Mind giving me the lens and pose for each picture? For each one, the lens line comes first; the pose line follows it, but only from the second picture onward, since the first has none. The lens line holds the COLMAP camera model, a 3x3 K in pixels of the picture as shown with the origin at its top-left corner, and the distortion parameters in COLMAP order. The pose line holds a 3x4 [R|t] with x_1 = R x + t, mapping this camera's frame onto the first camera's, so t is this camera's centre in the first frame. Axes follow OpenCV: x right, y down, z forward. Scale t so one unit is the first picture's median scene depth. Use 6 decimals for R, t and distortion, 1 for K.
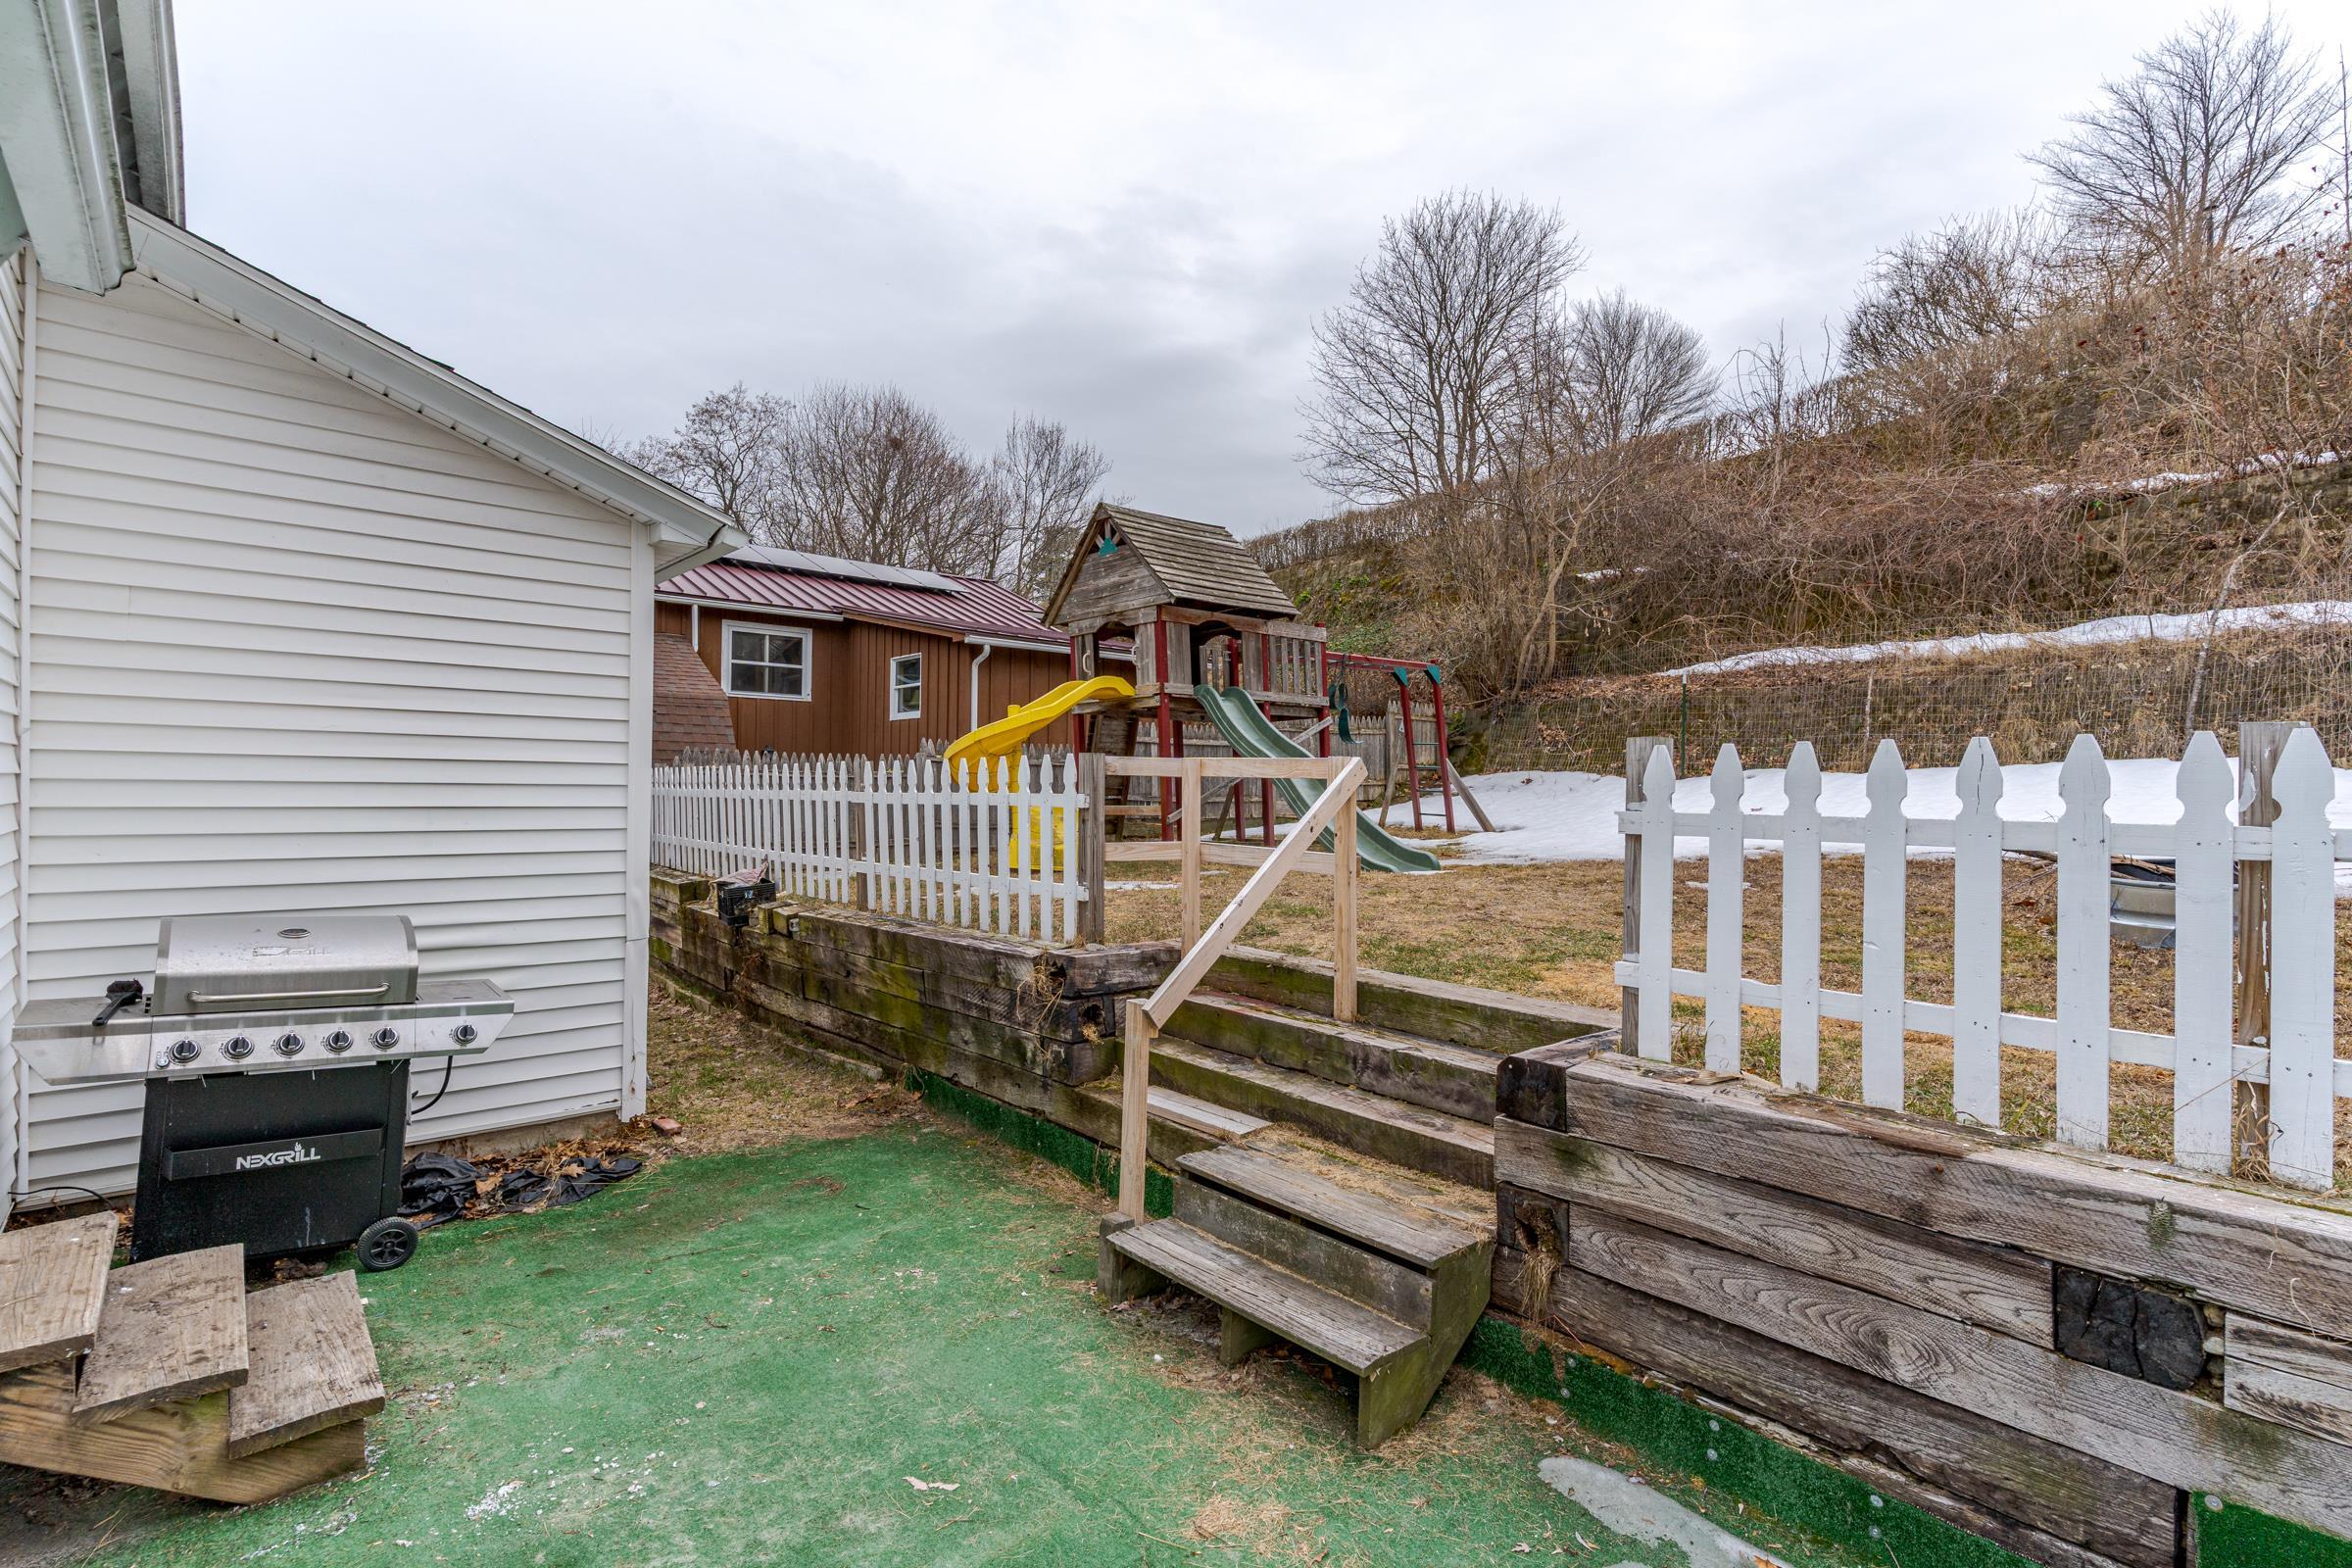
lens RADIAL K [[1119.3, 0, 1168.4], [0, 1119.3, 782.6], [0, 0, 1]] dist [0.001930, 0.000855]
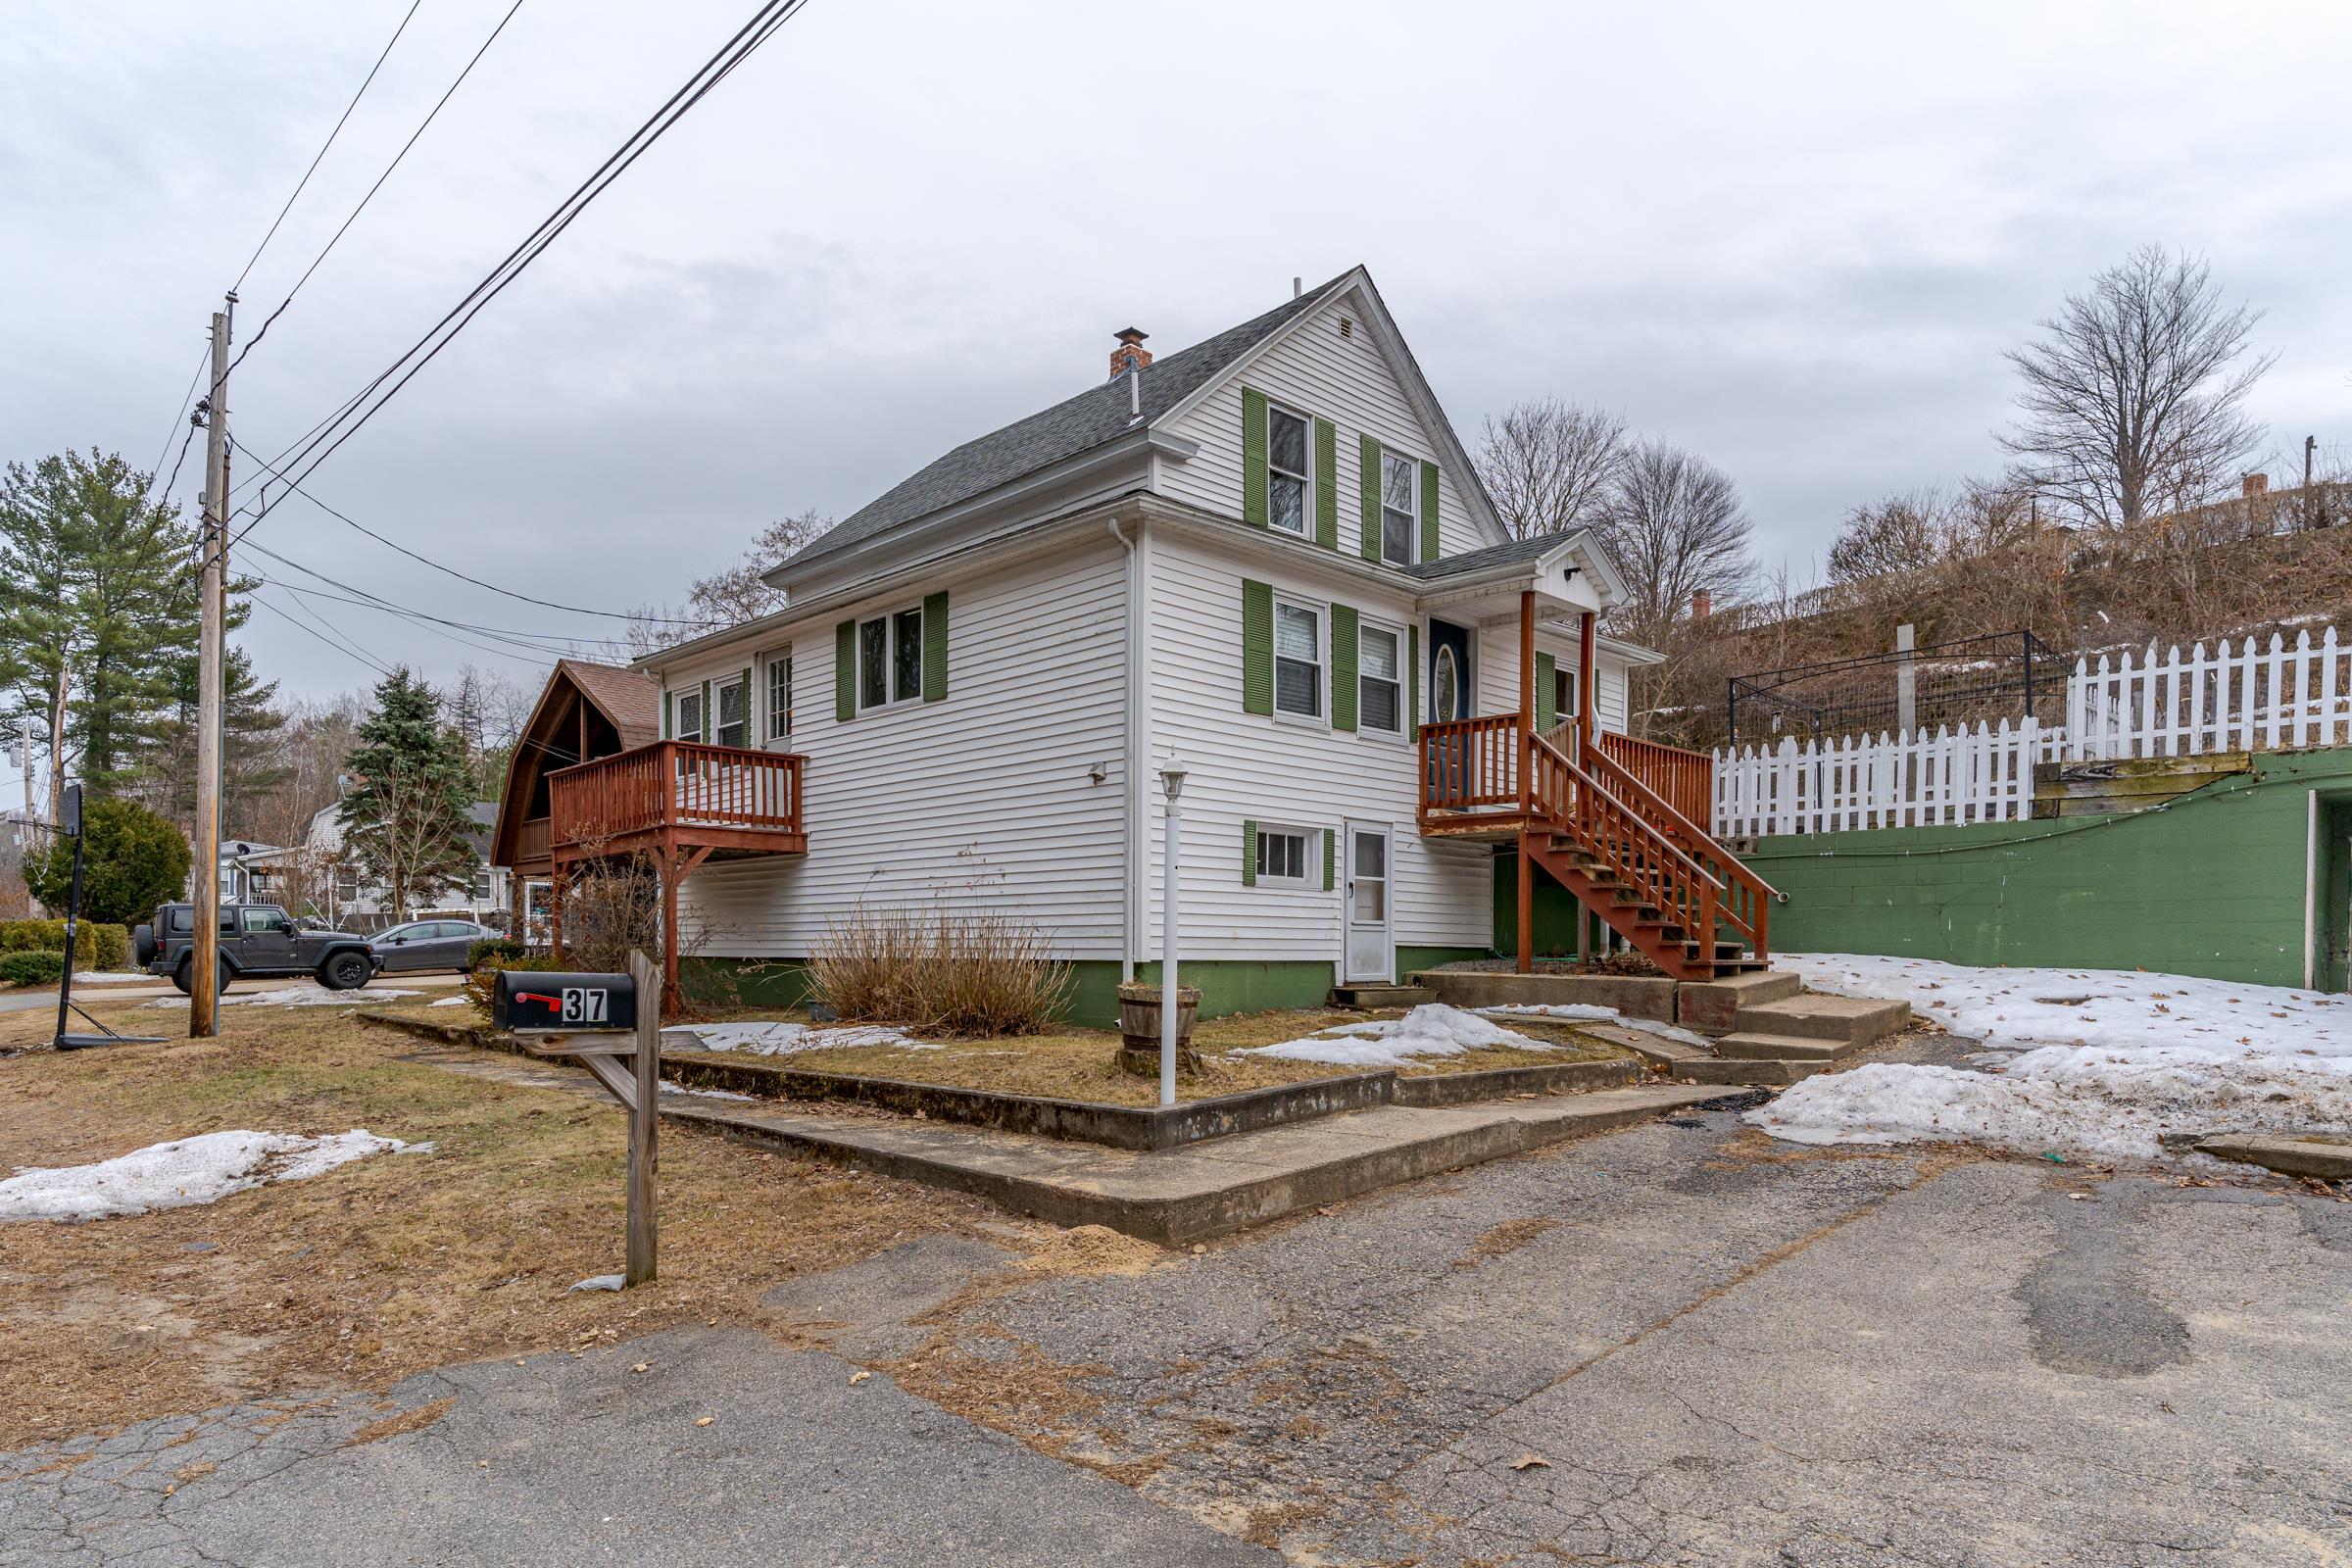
lens RADIAL K [[1344.3, 0, 1154.4], [0, 1344.3, 969.3], [0, 0, 1]] dist [0.002283, 0.003069]
pose [[0.999237, -0.002286, 0.039000, -0.481344], [0.001498, 0.999795, 0.020208, 0.158946], [-0.039038, -0.020134, 0.999035, -1.001291]]
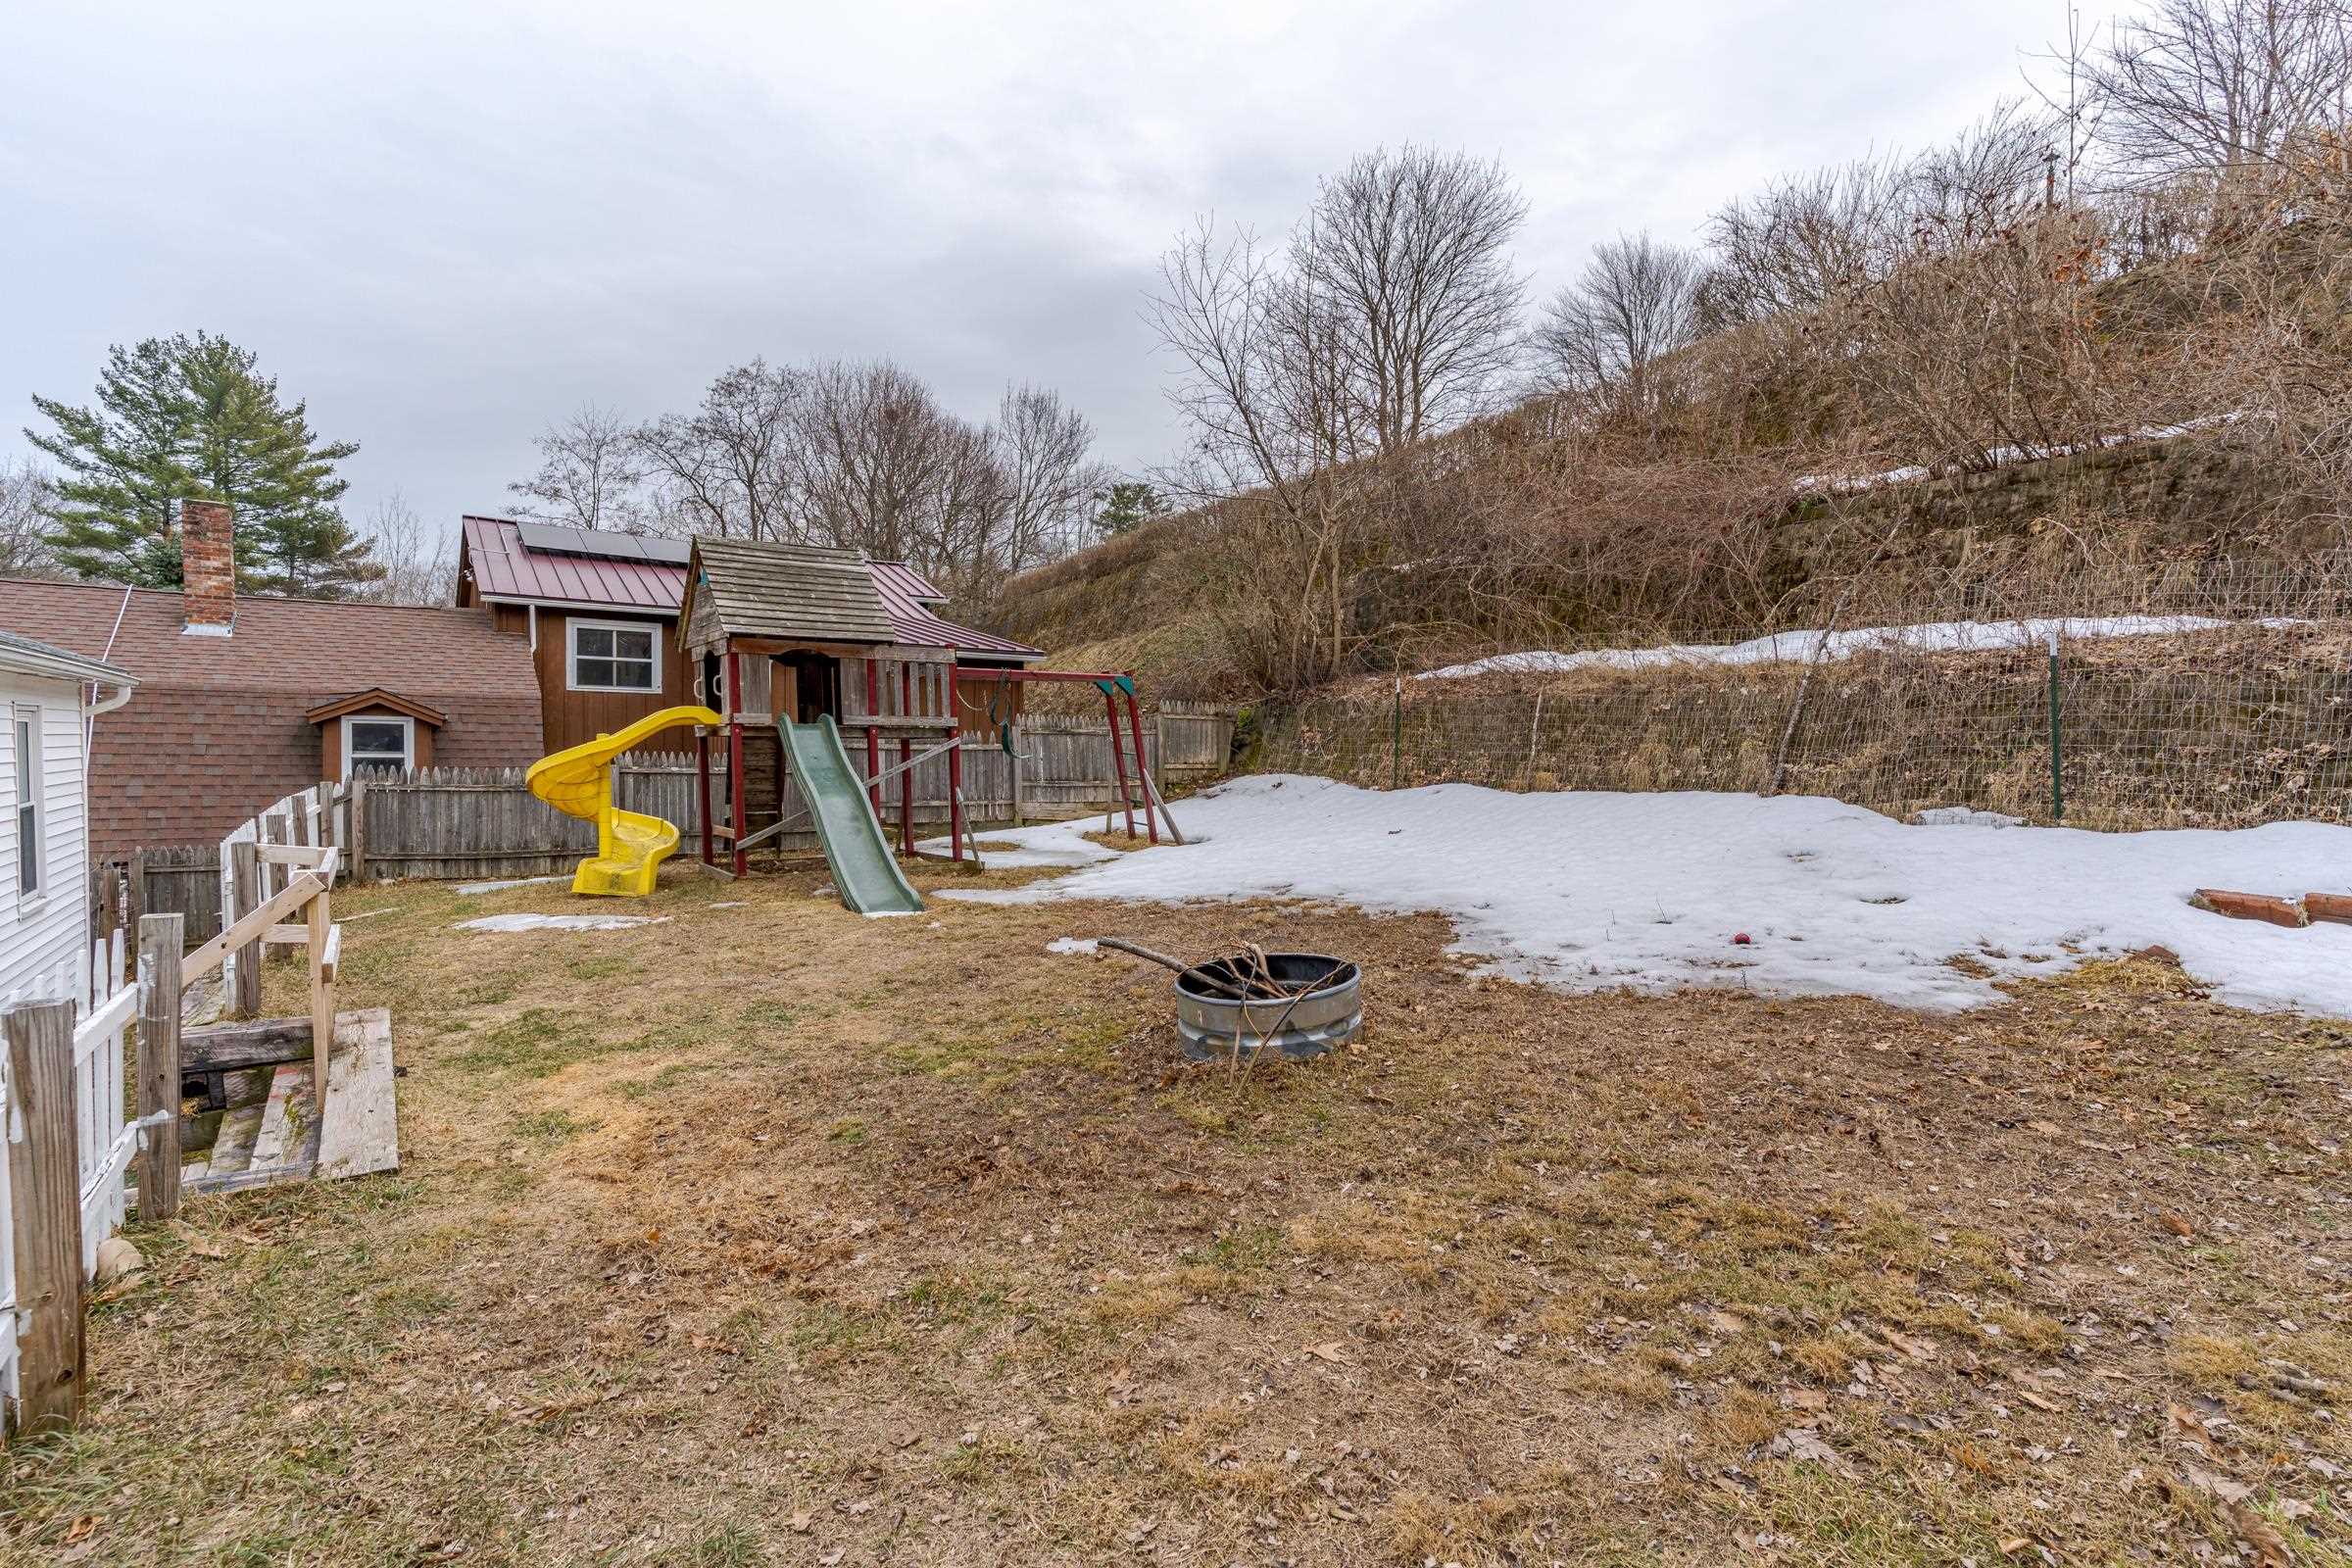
lens RADIAL K [[1119.3, 0, 1162.7], [0, 1119.3, 784.9], [0, 0, 1]] dist [0.001930, 0.000855]
pose [[0.994979, 0.007854, -0.099778, 0.334686], [-0.003337, 0.998965, 0.045357, -0.048308], [0.100031, -0.044796, 0.993975, 0.005728]]
